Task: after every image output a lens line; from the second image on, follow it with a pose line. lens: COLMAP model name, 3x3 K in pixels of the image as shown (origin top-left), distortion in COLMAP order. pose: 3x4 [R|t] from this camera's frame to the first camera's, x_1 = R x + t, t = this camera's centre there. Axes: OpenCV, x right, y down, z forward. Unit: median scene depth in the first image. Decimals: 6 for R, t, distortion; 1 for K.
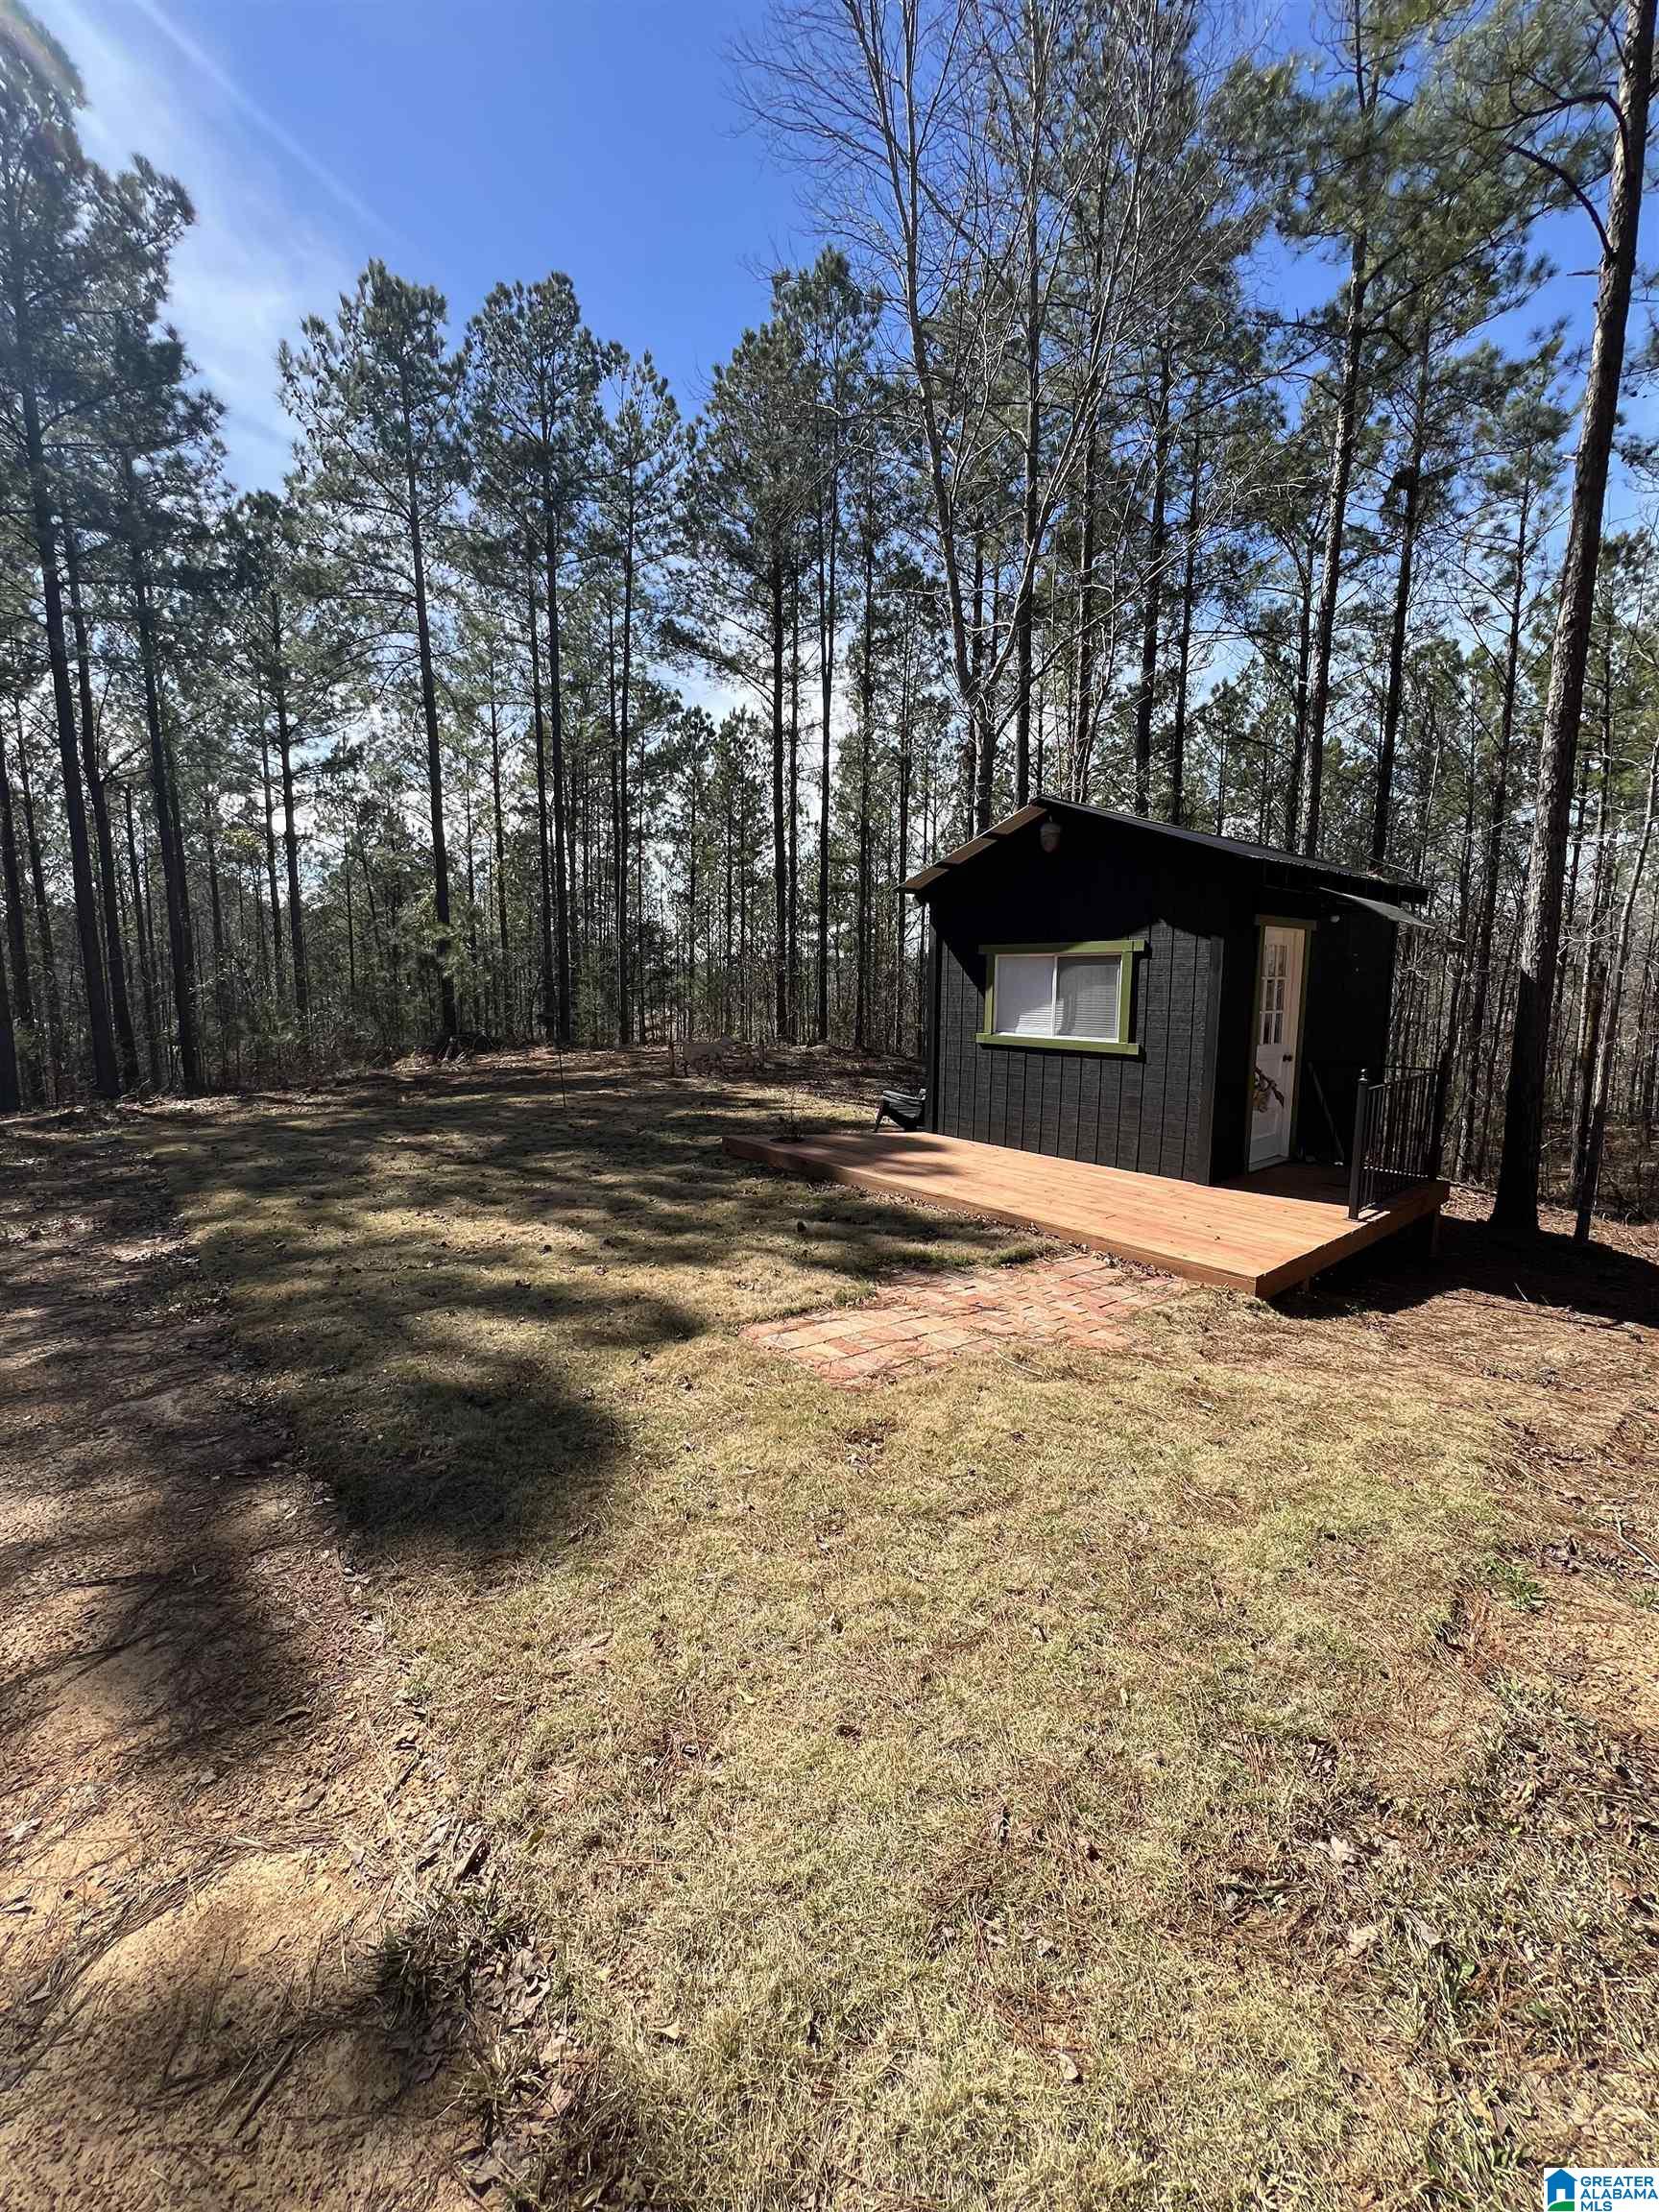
lens RADIAL K [[885.0, 0, 829.5], [0, 885.0, 1106.0], [0, 0, 1]] dist [0.015461, -0.000049]
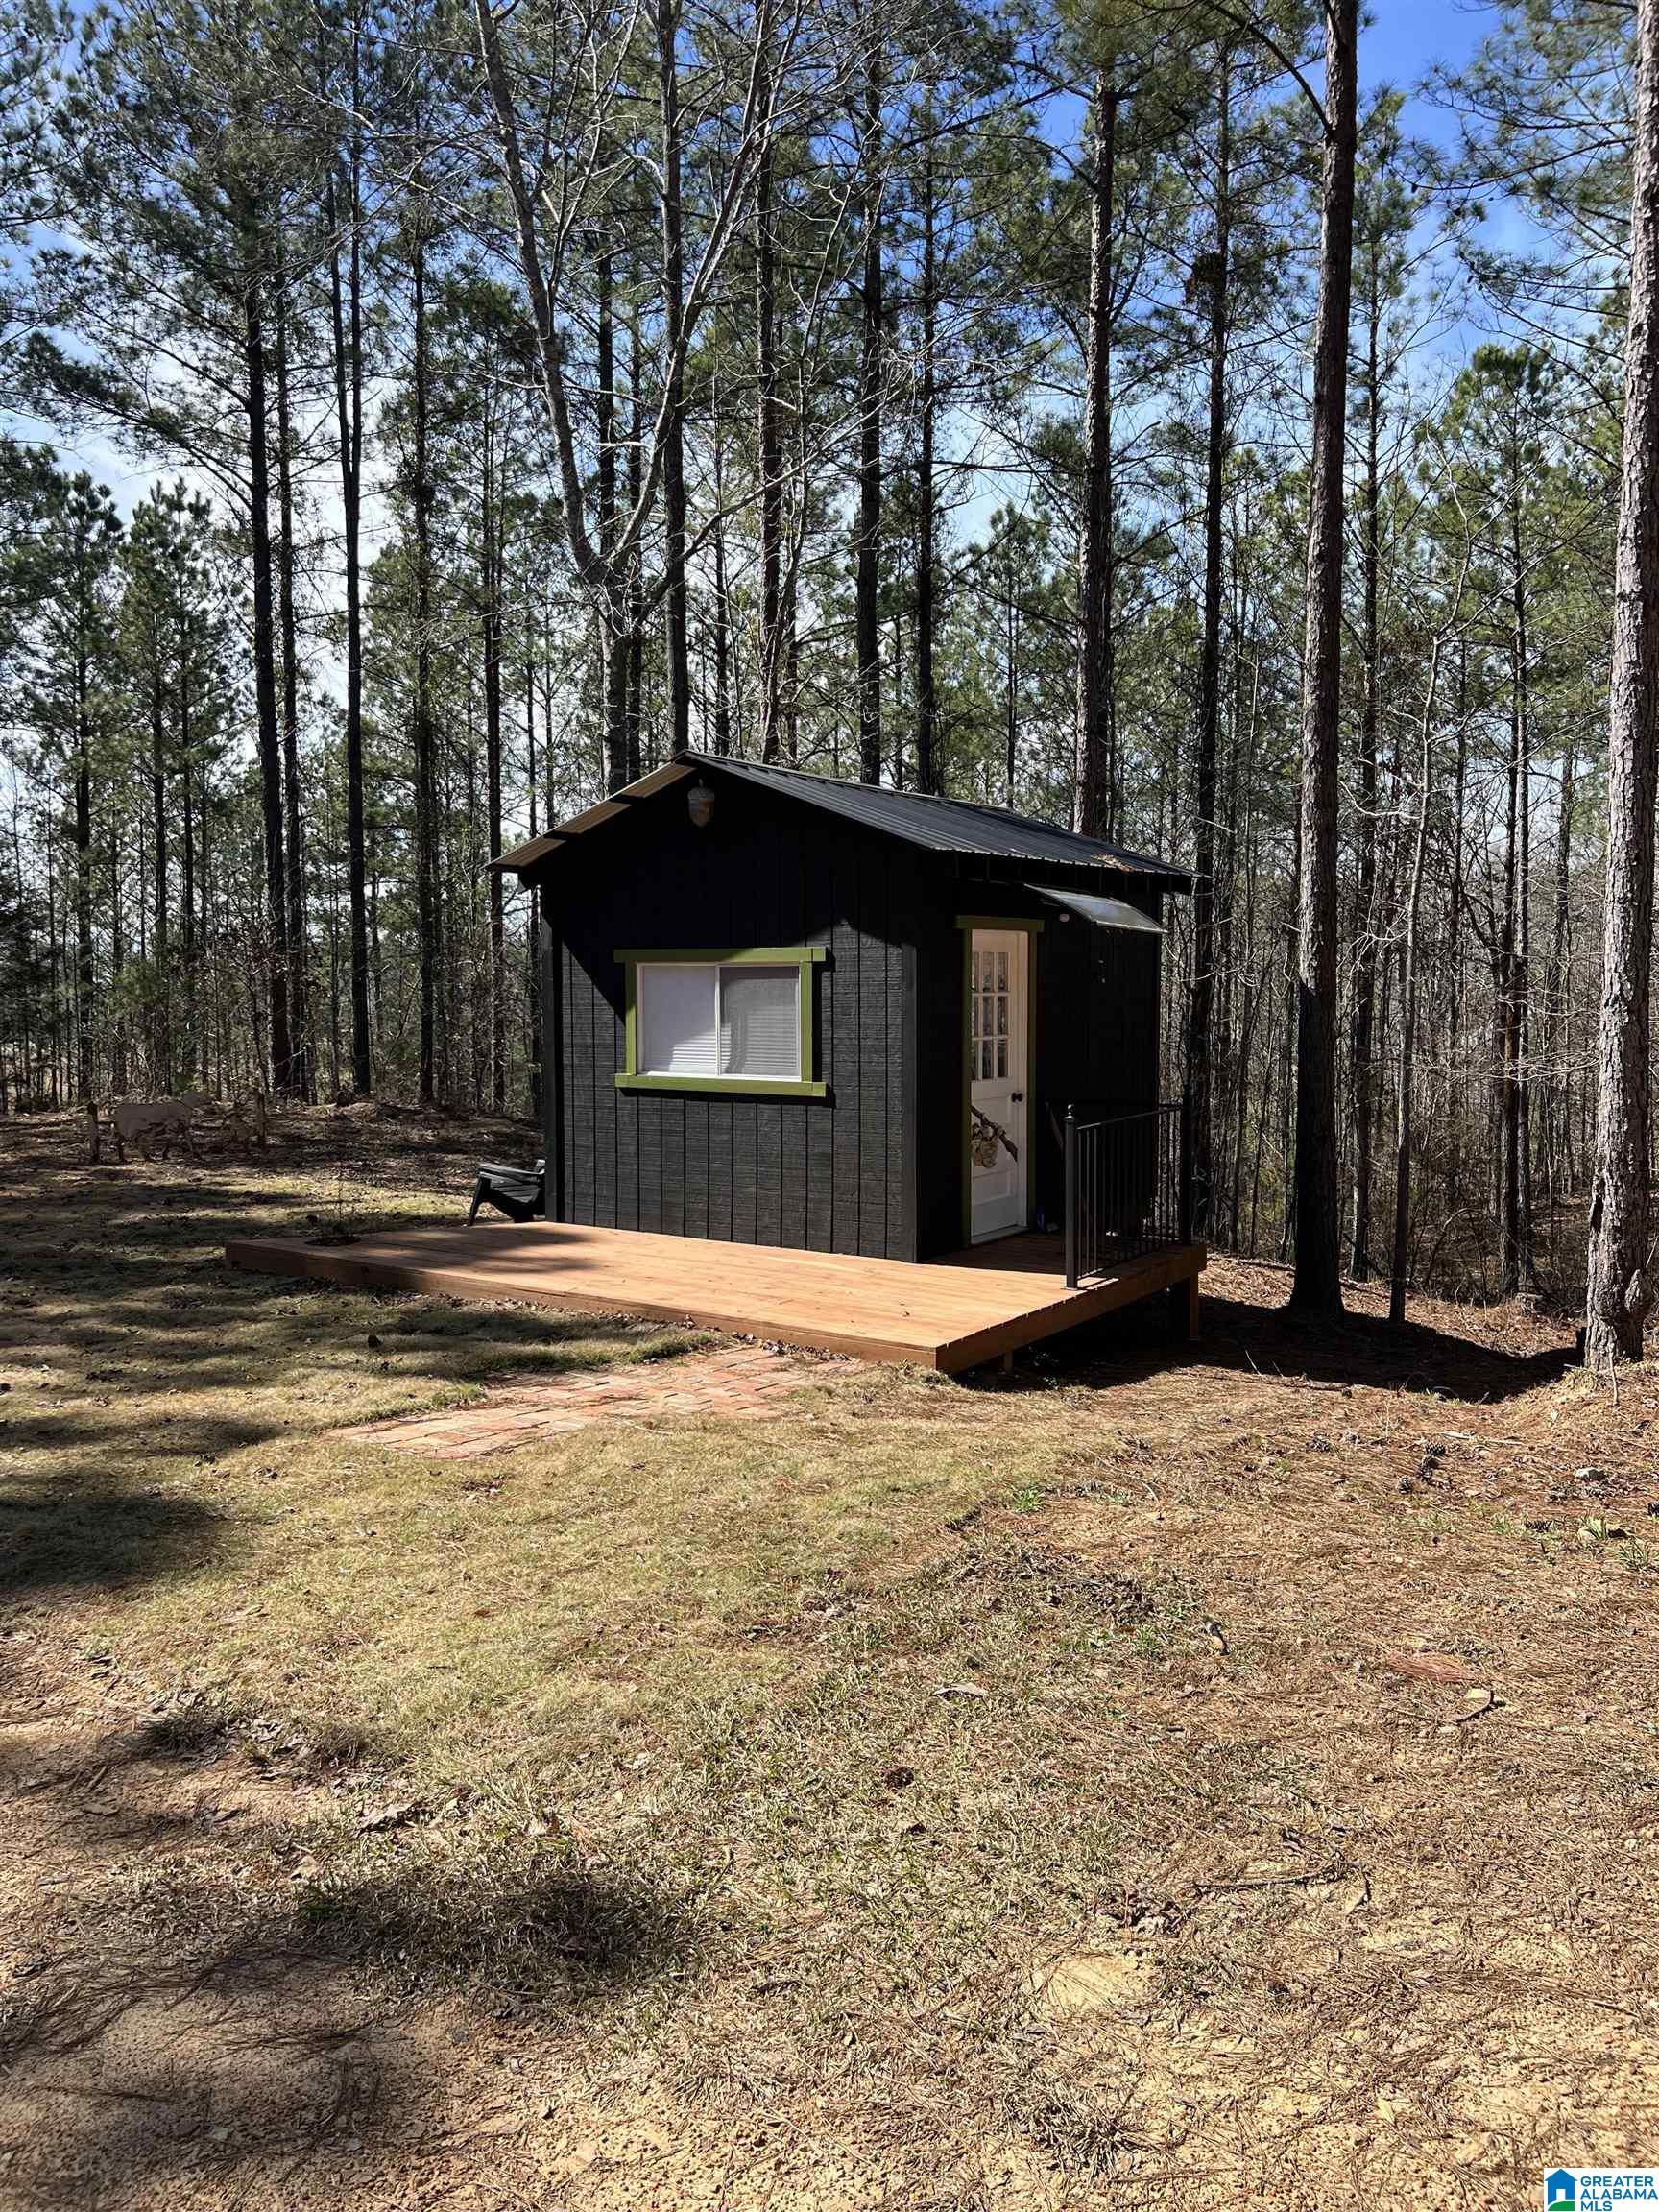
lens RADIAL K [[1660.9, 0, 835.5], [0, 1660.9, 1092.5], [0, 0, 1]] dist [0.090844, -0.131813]
pose [[0.961215, -0.025534, 0.274614, -0.026943], [0.045886, 0.996634, -0.067940, 0.028996], [-0.271955, 0.077906, 0.959151, -0.297845]]
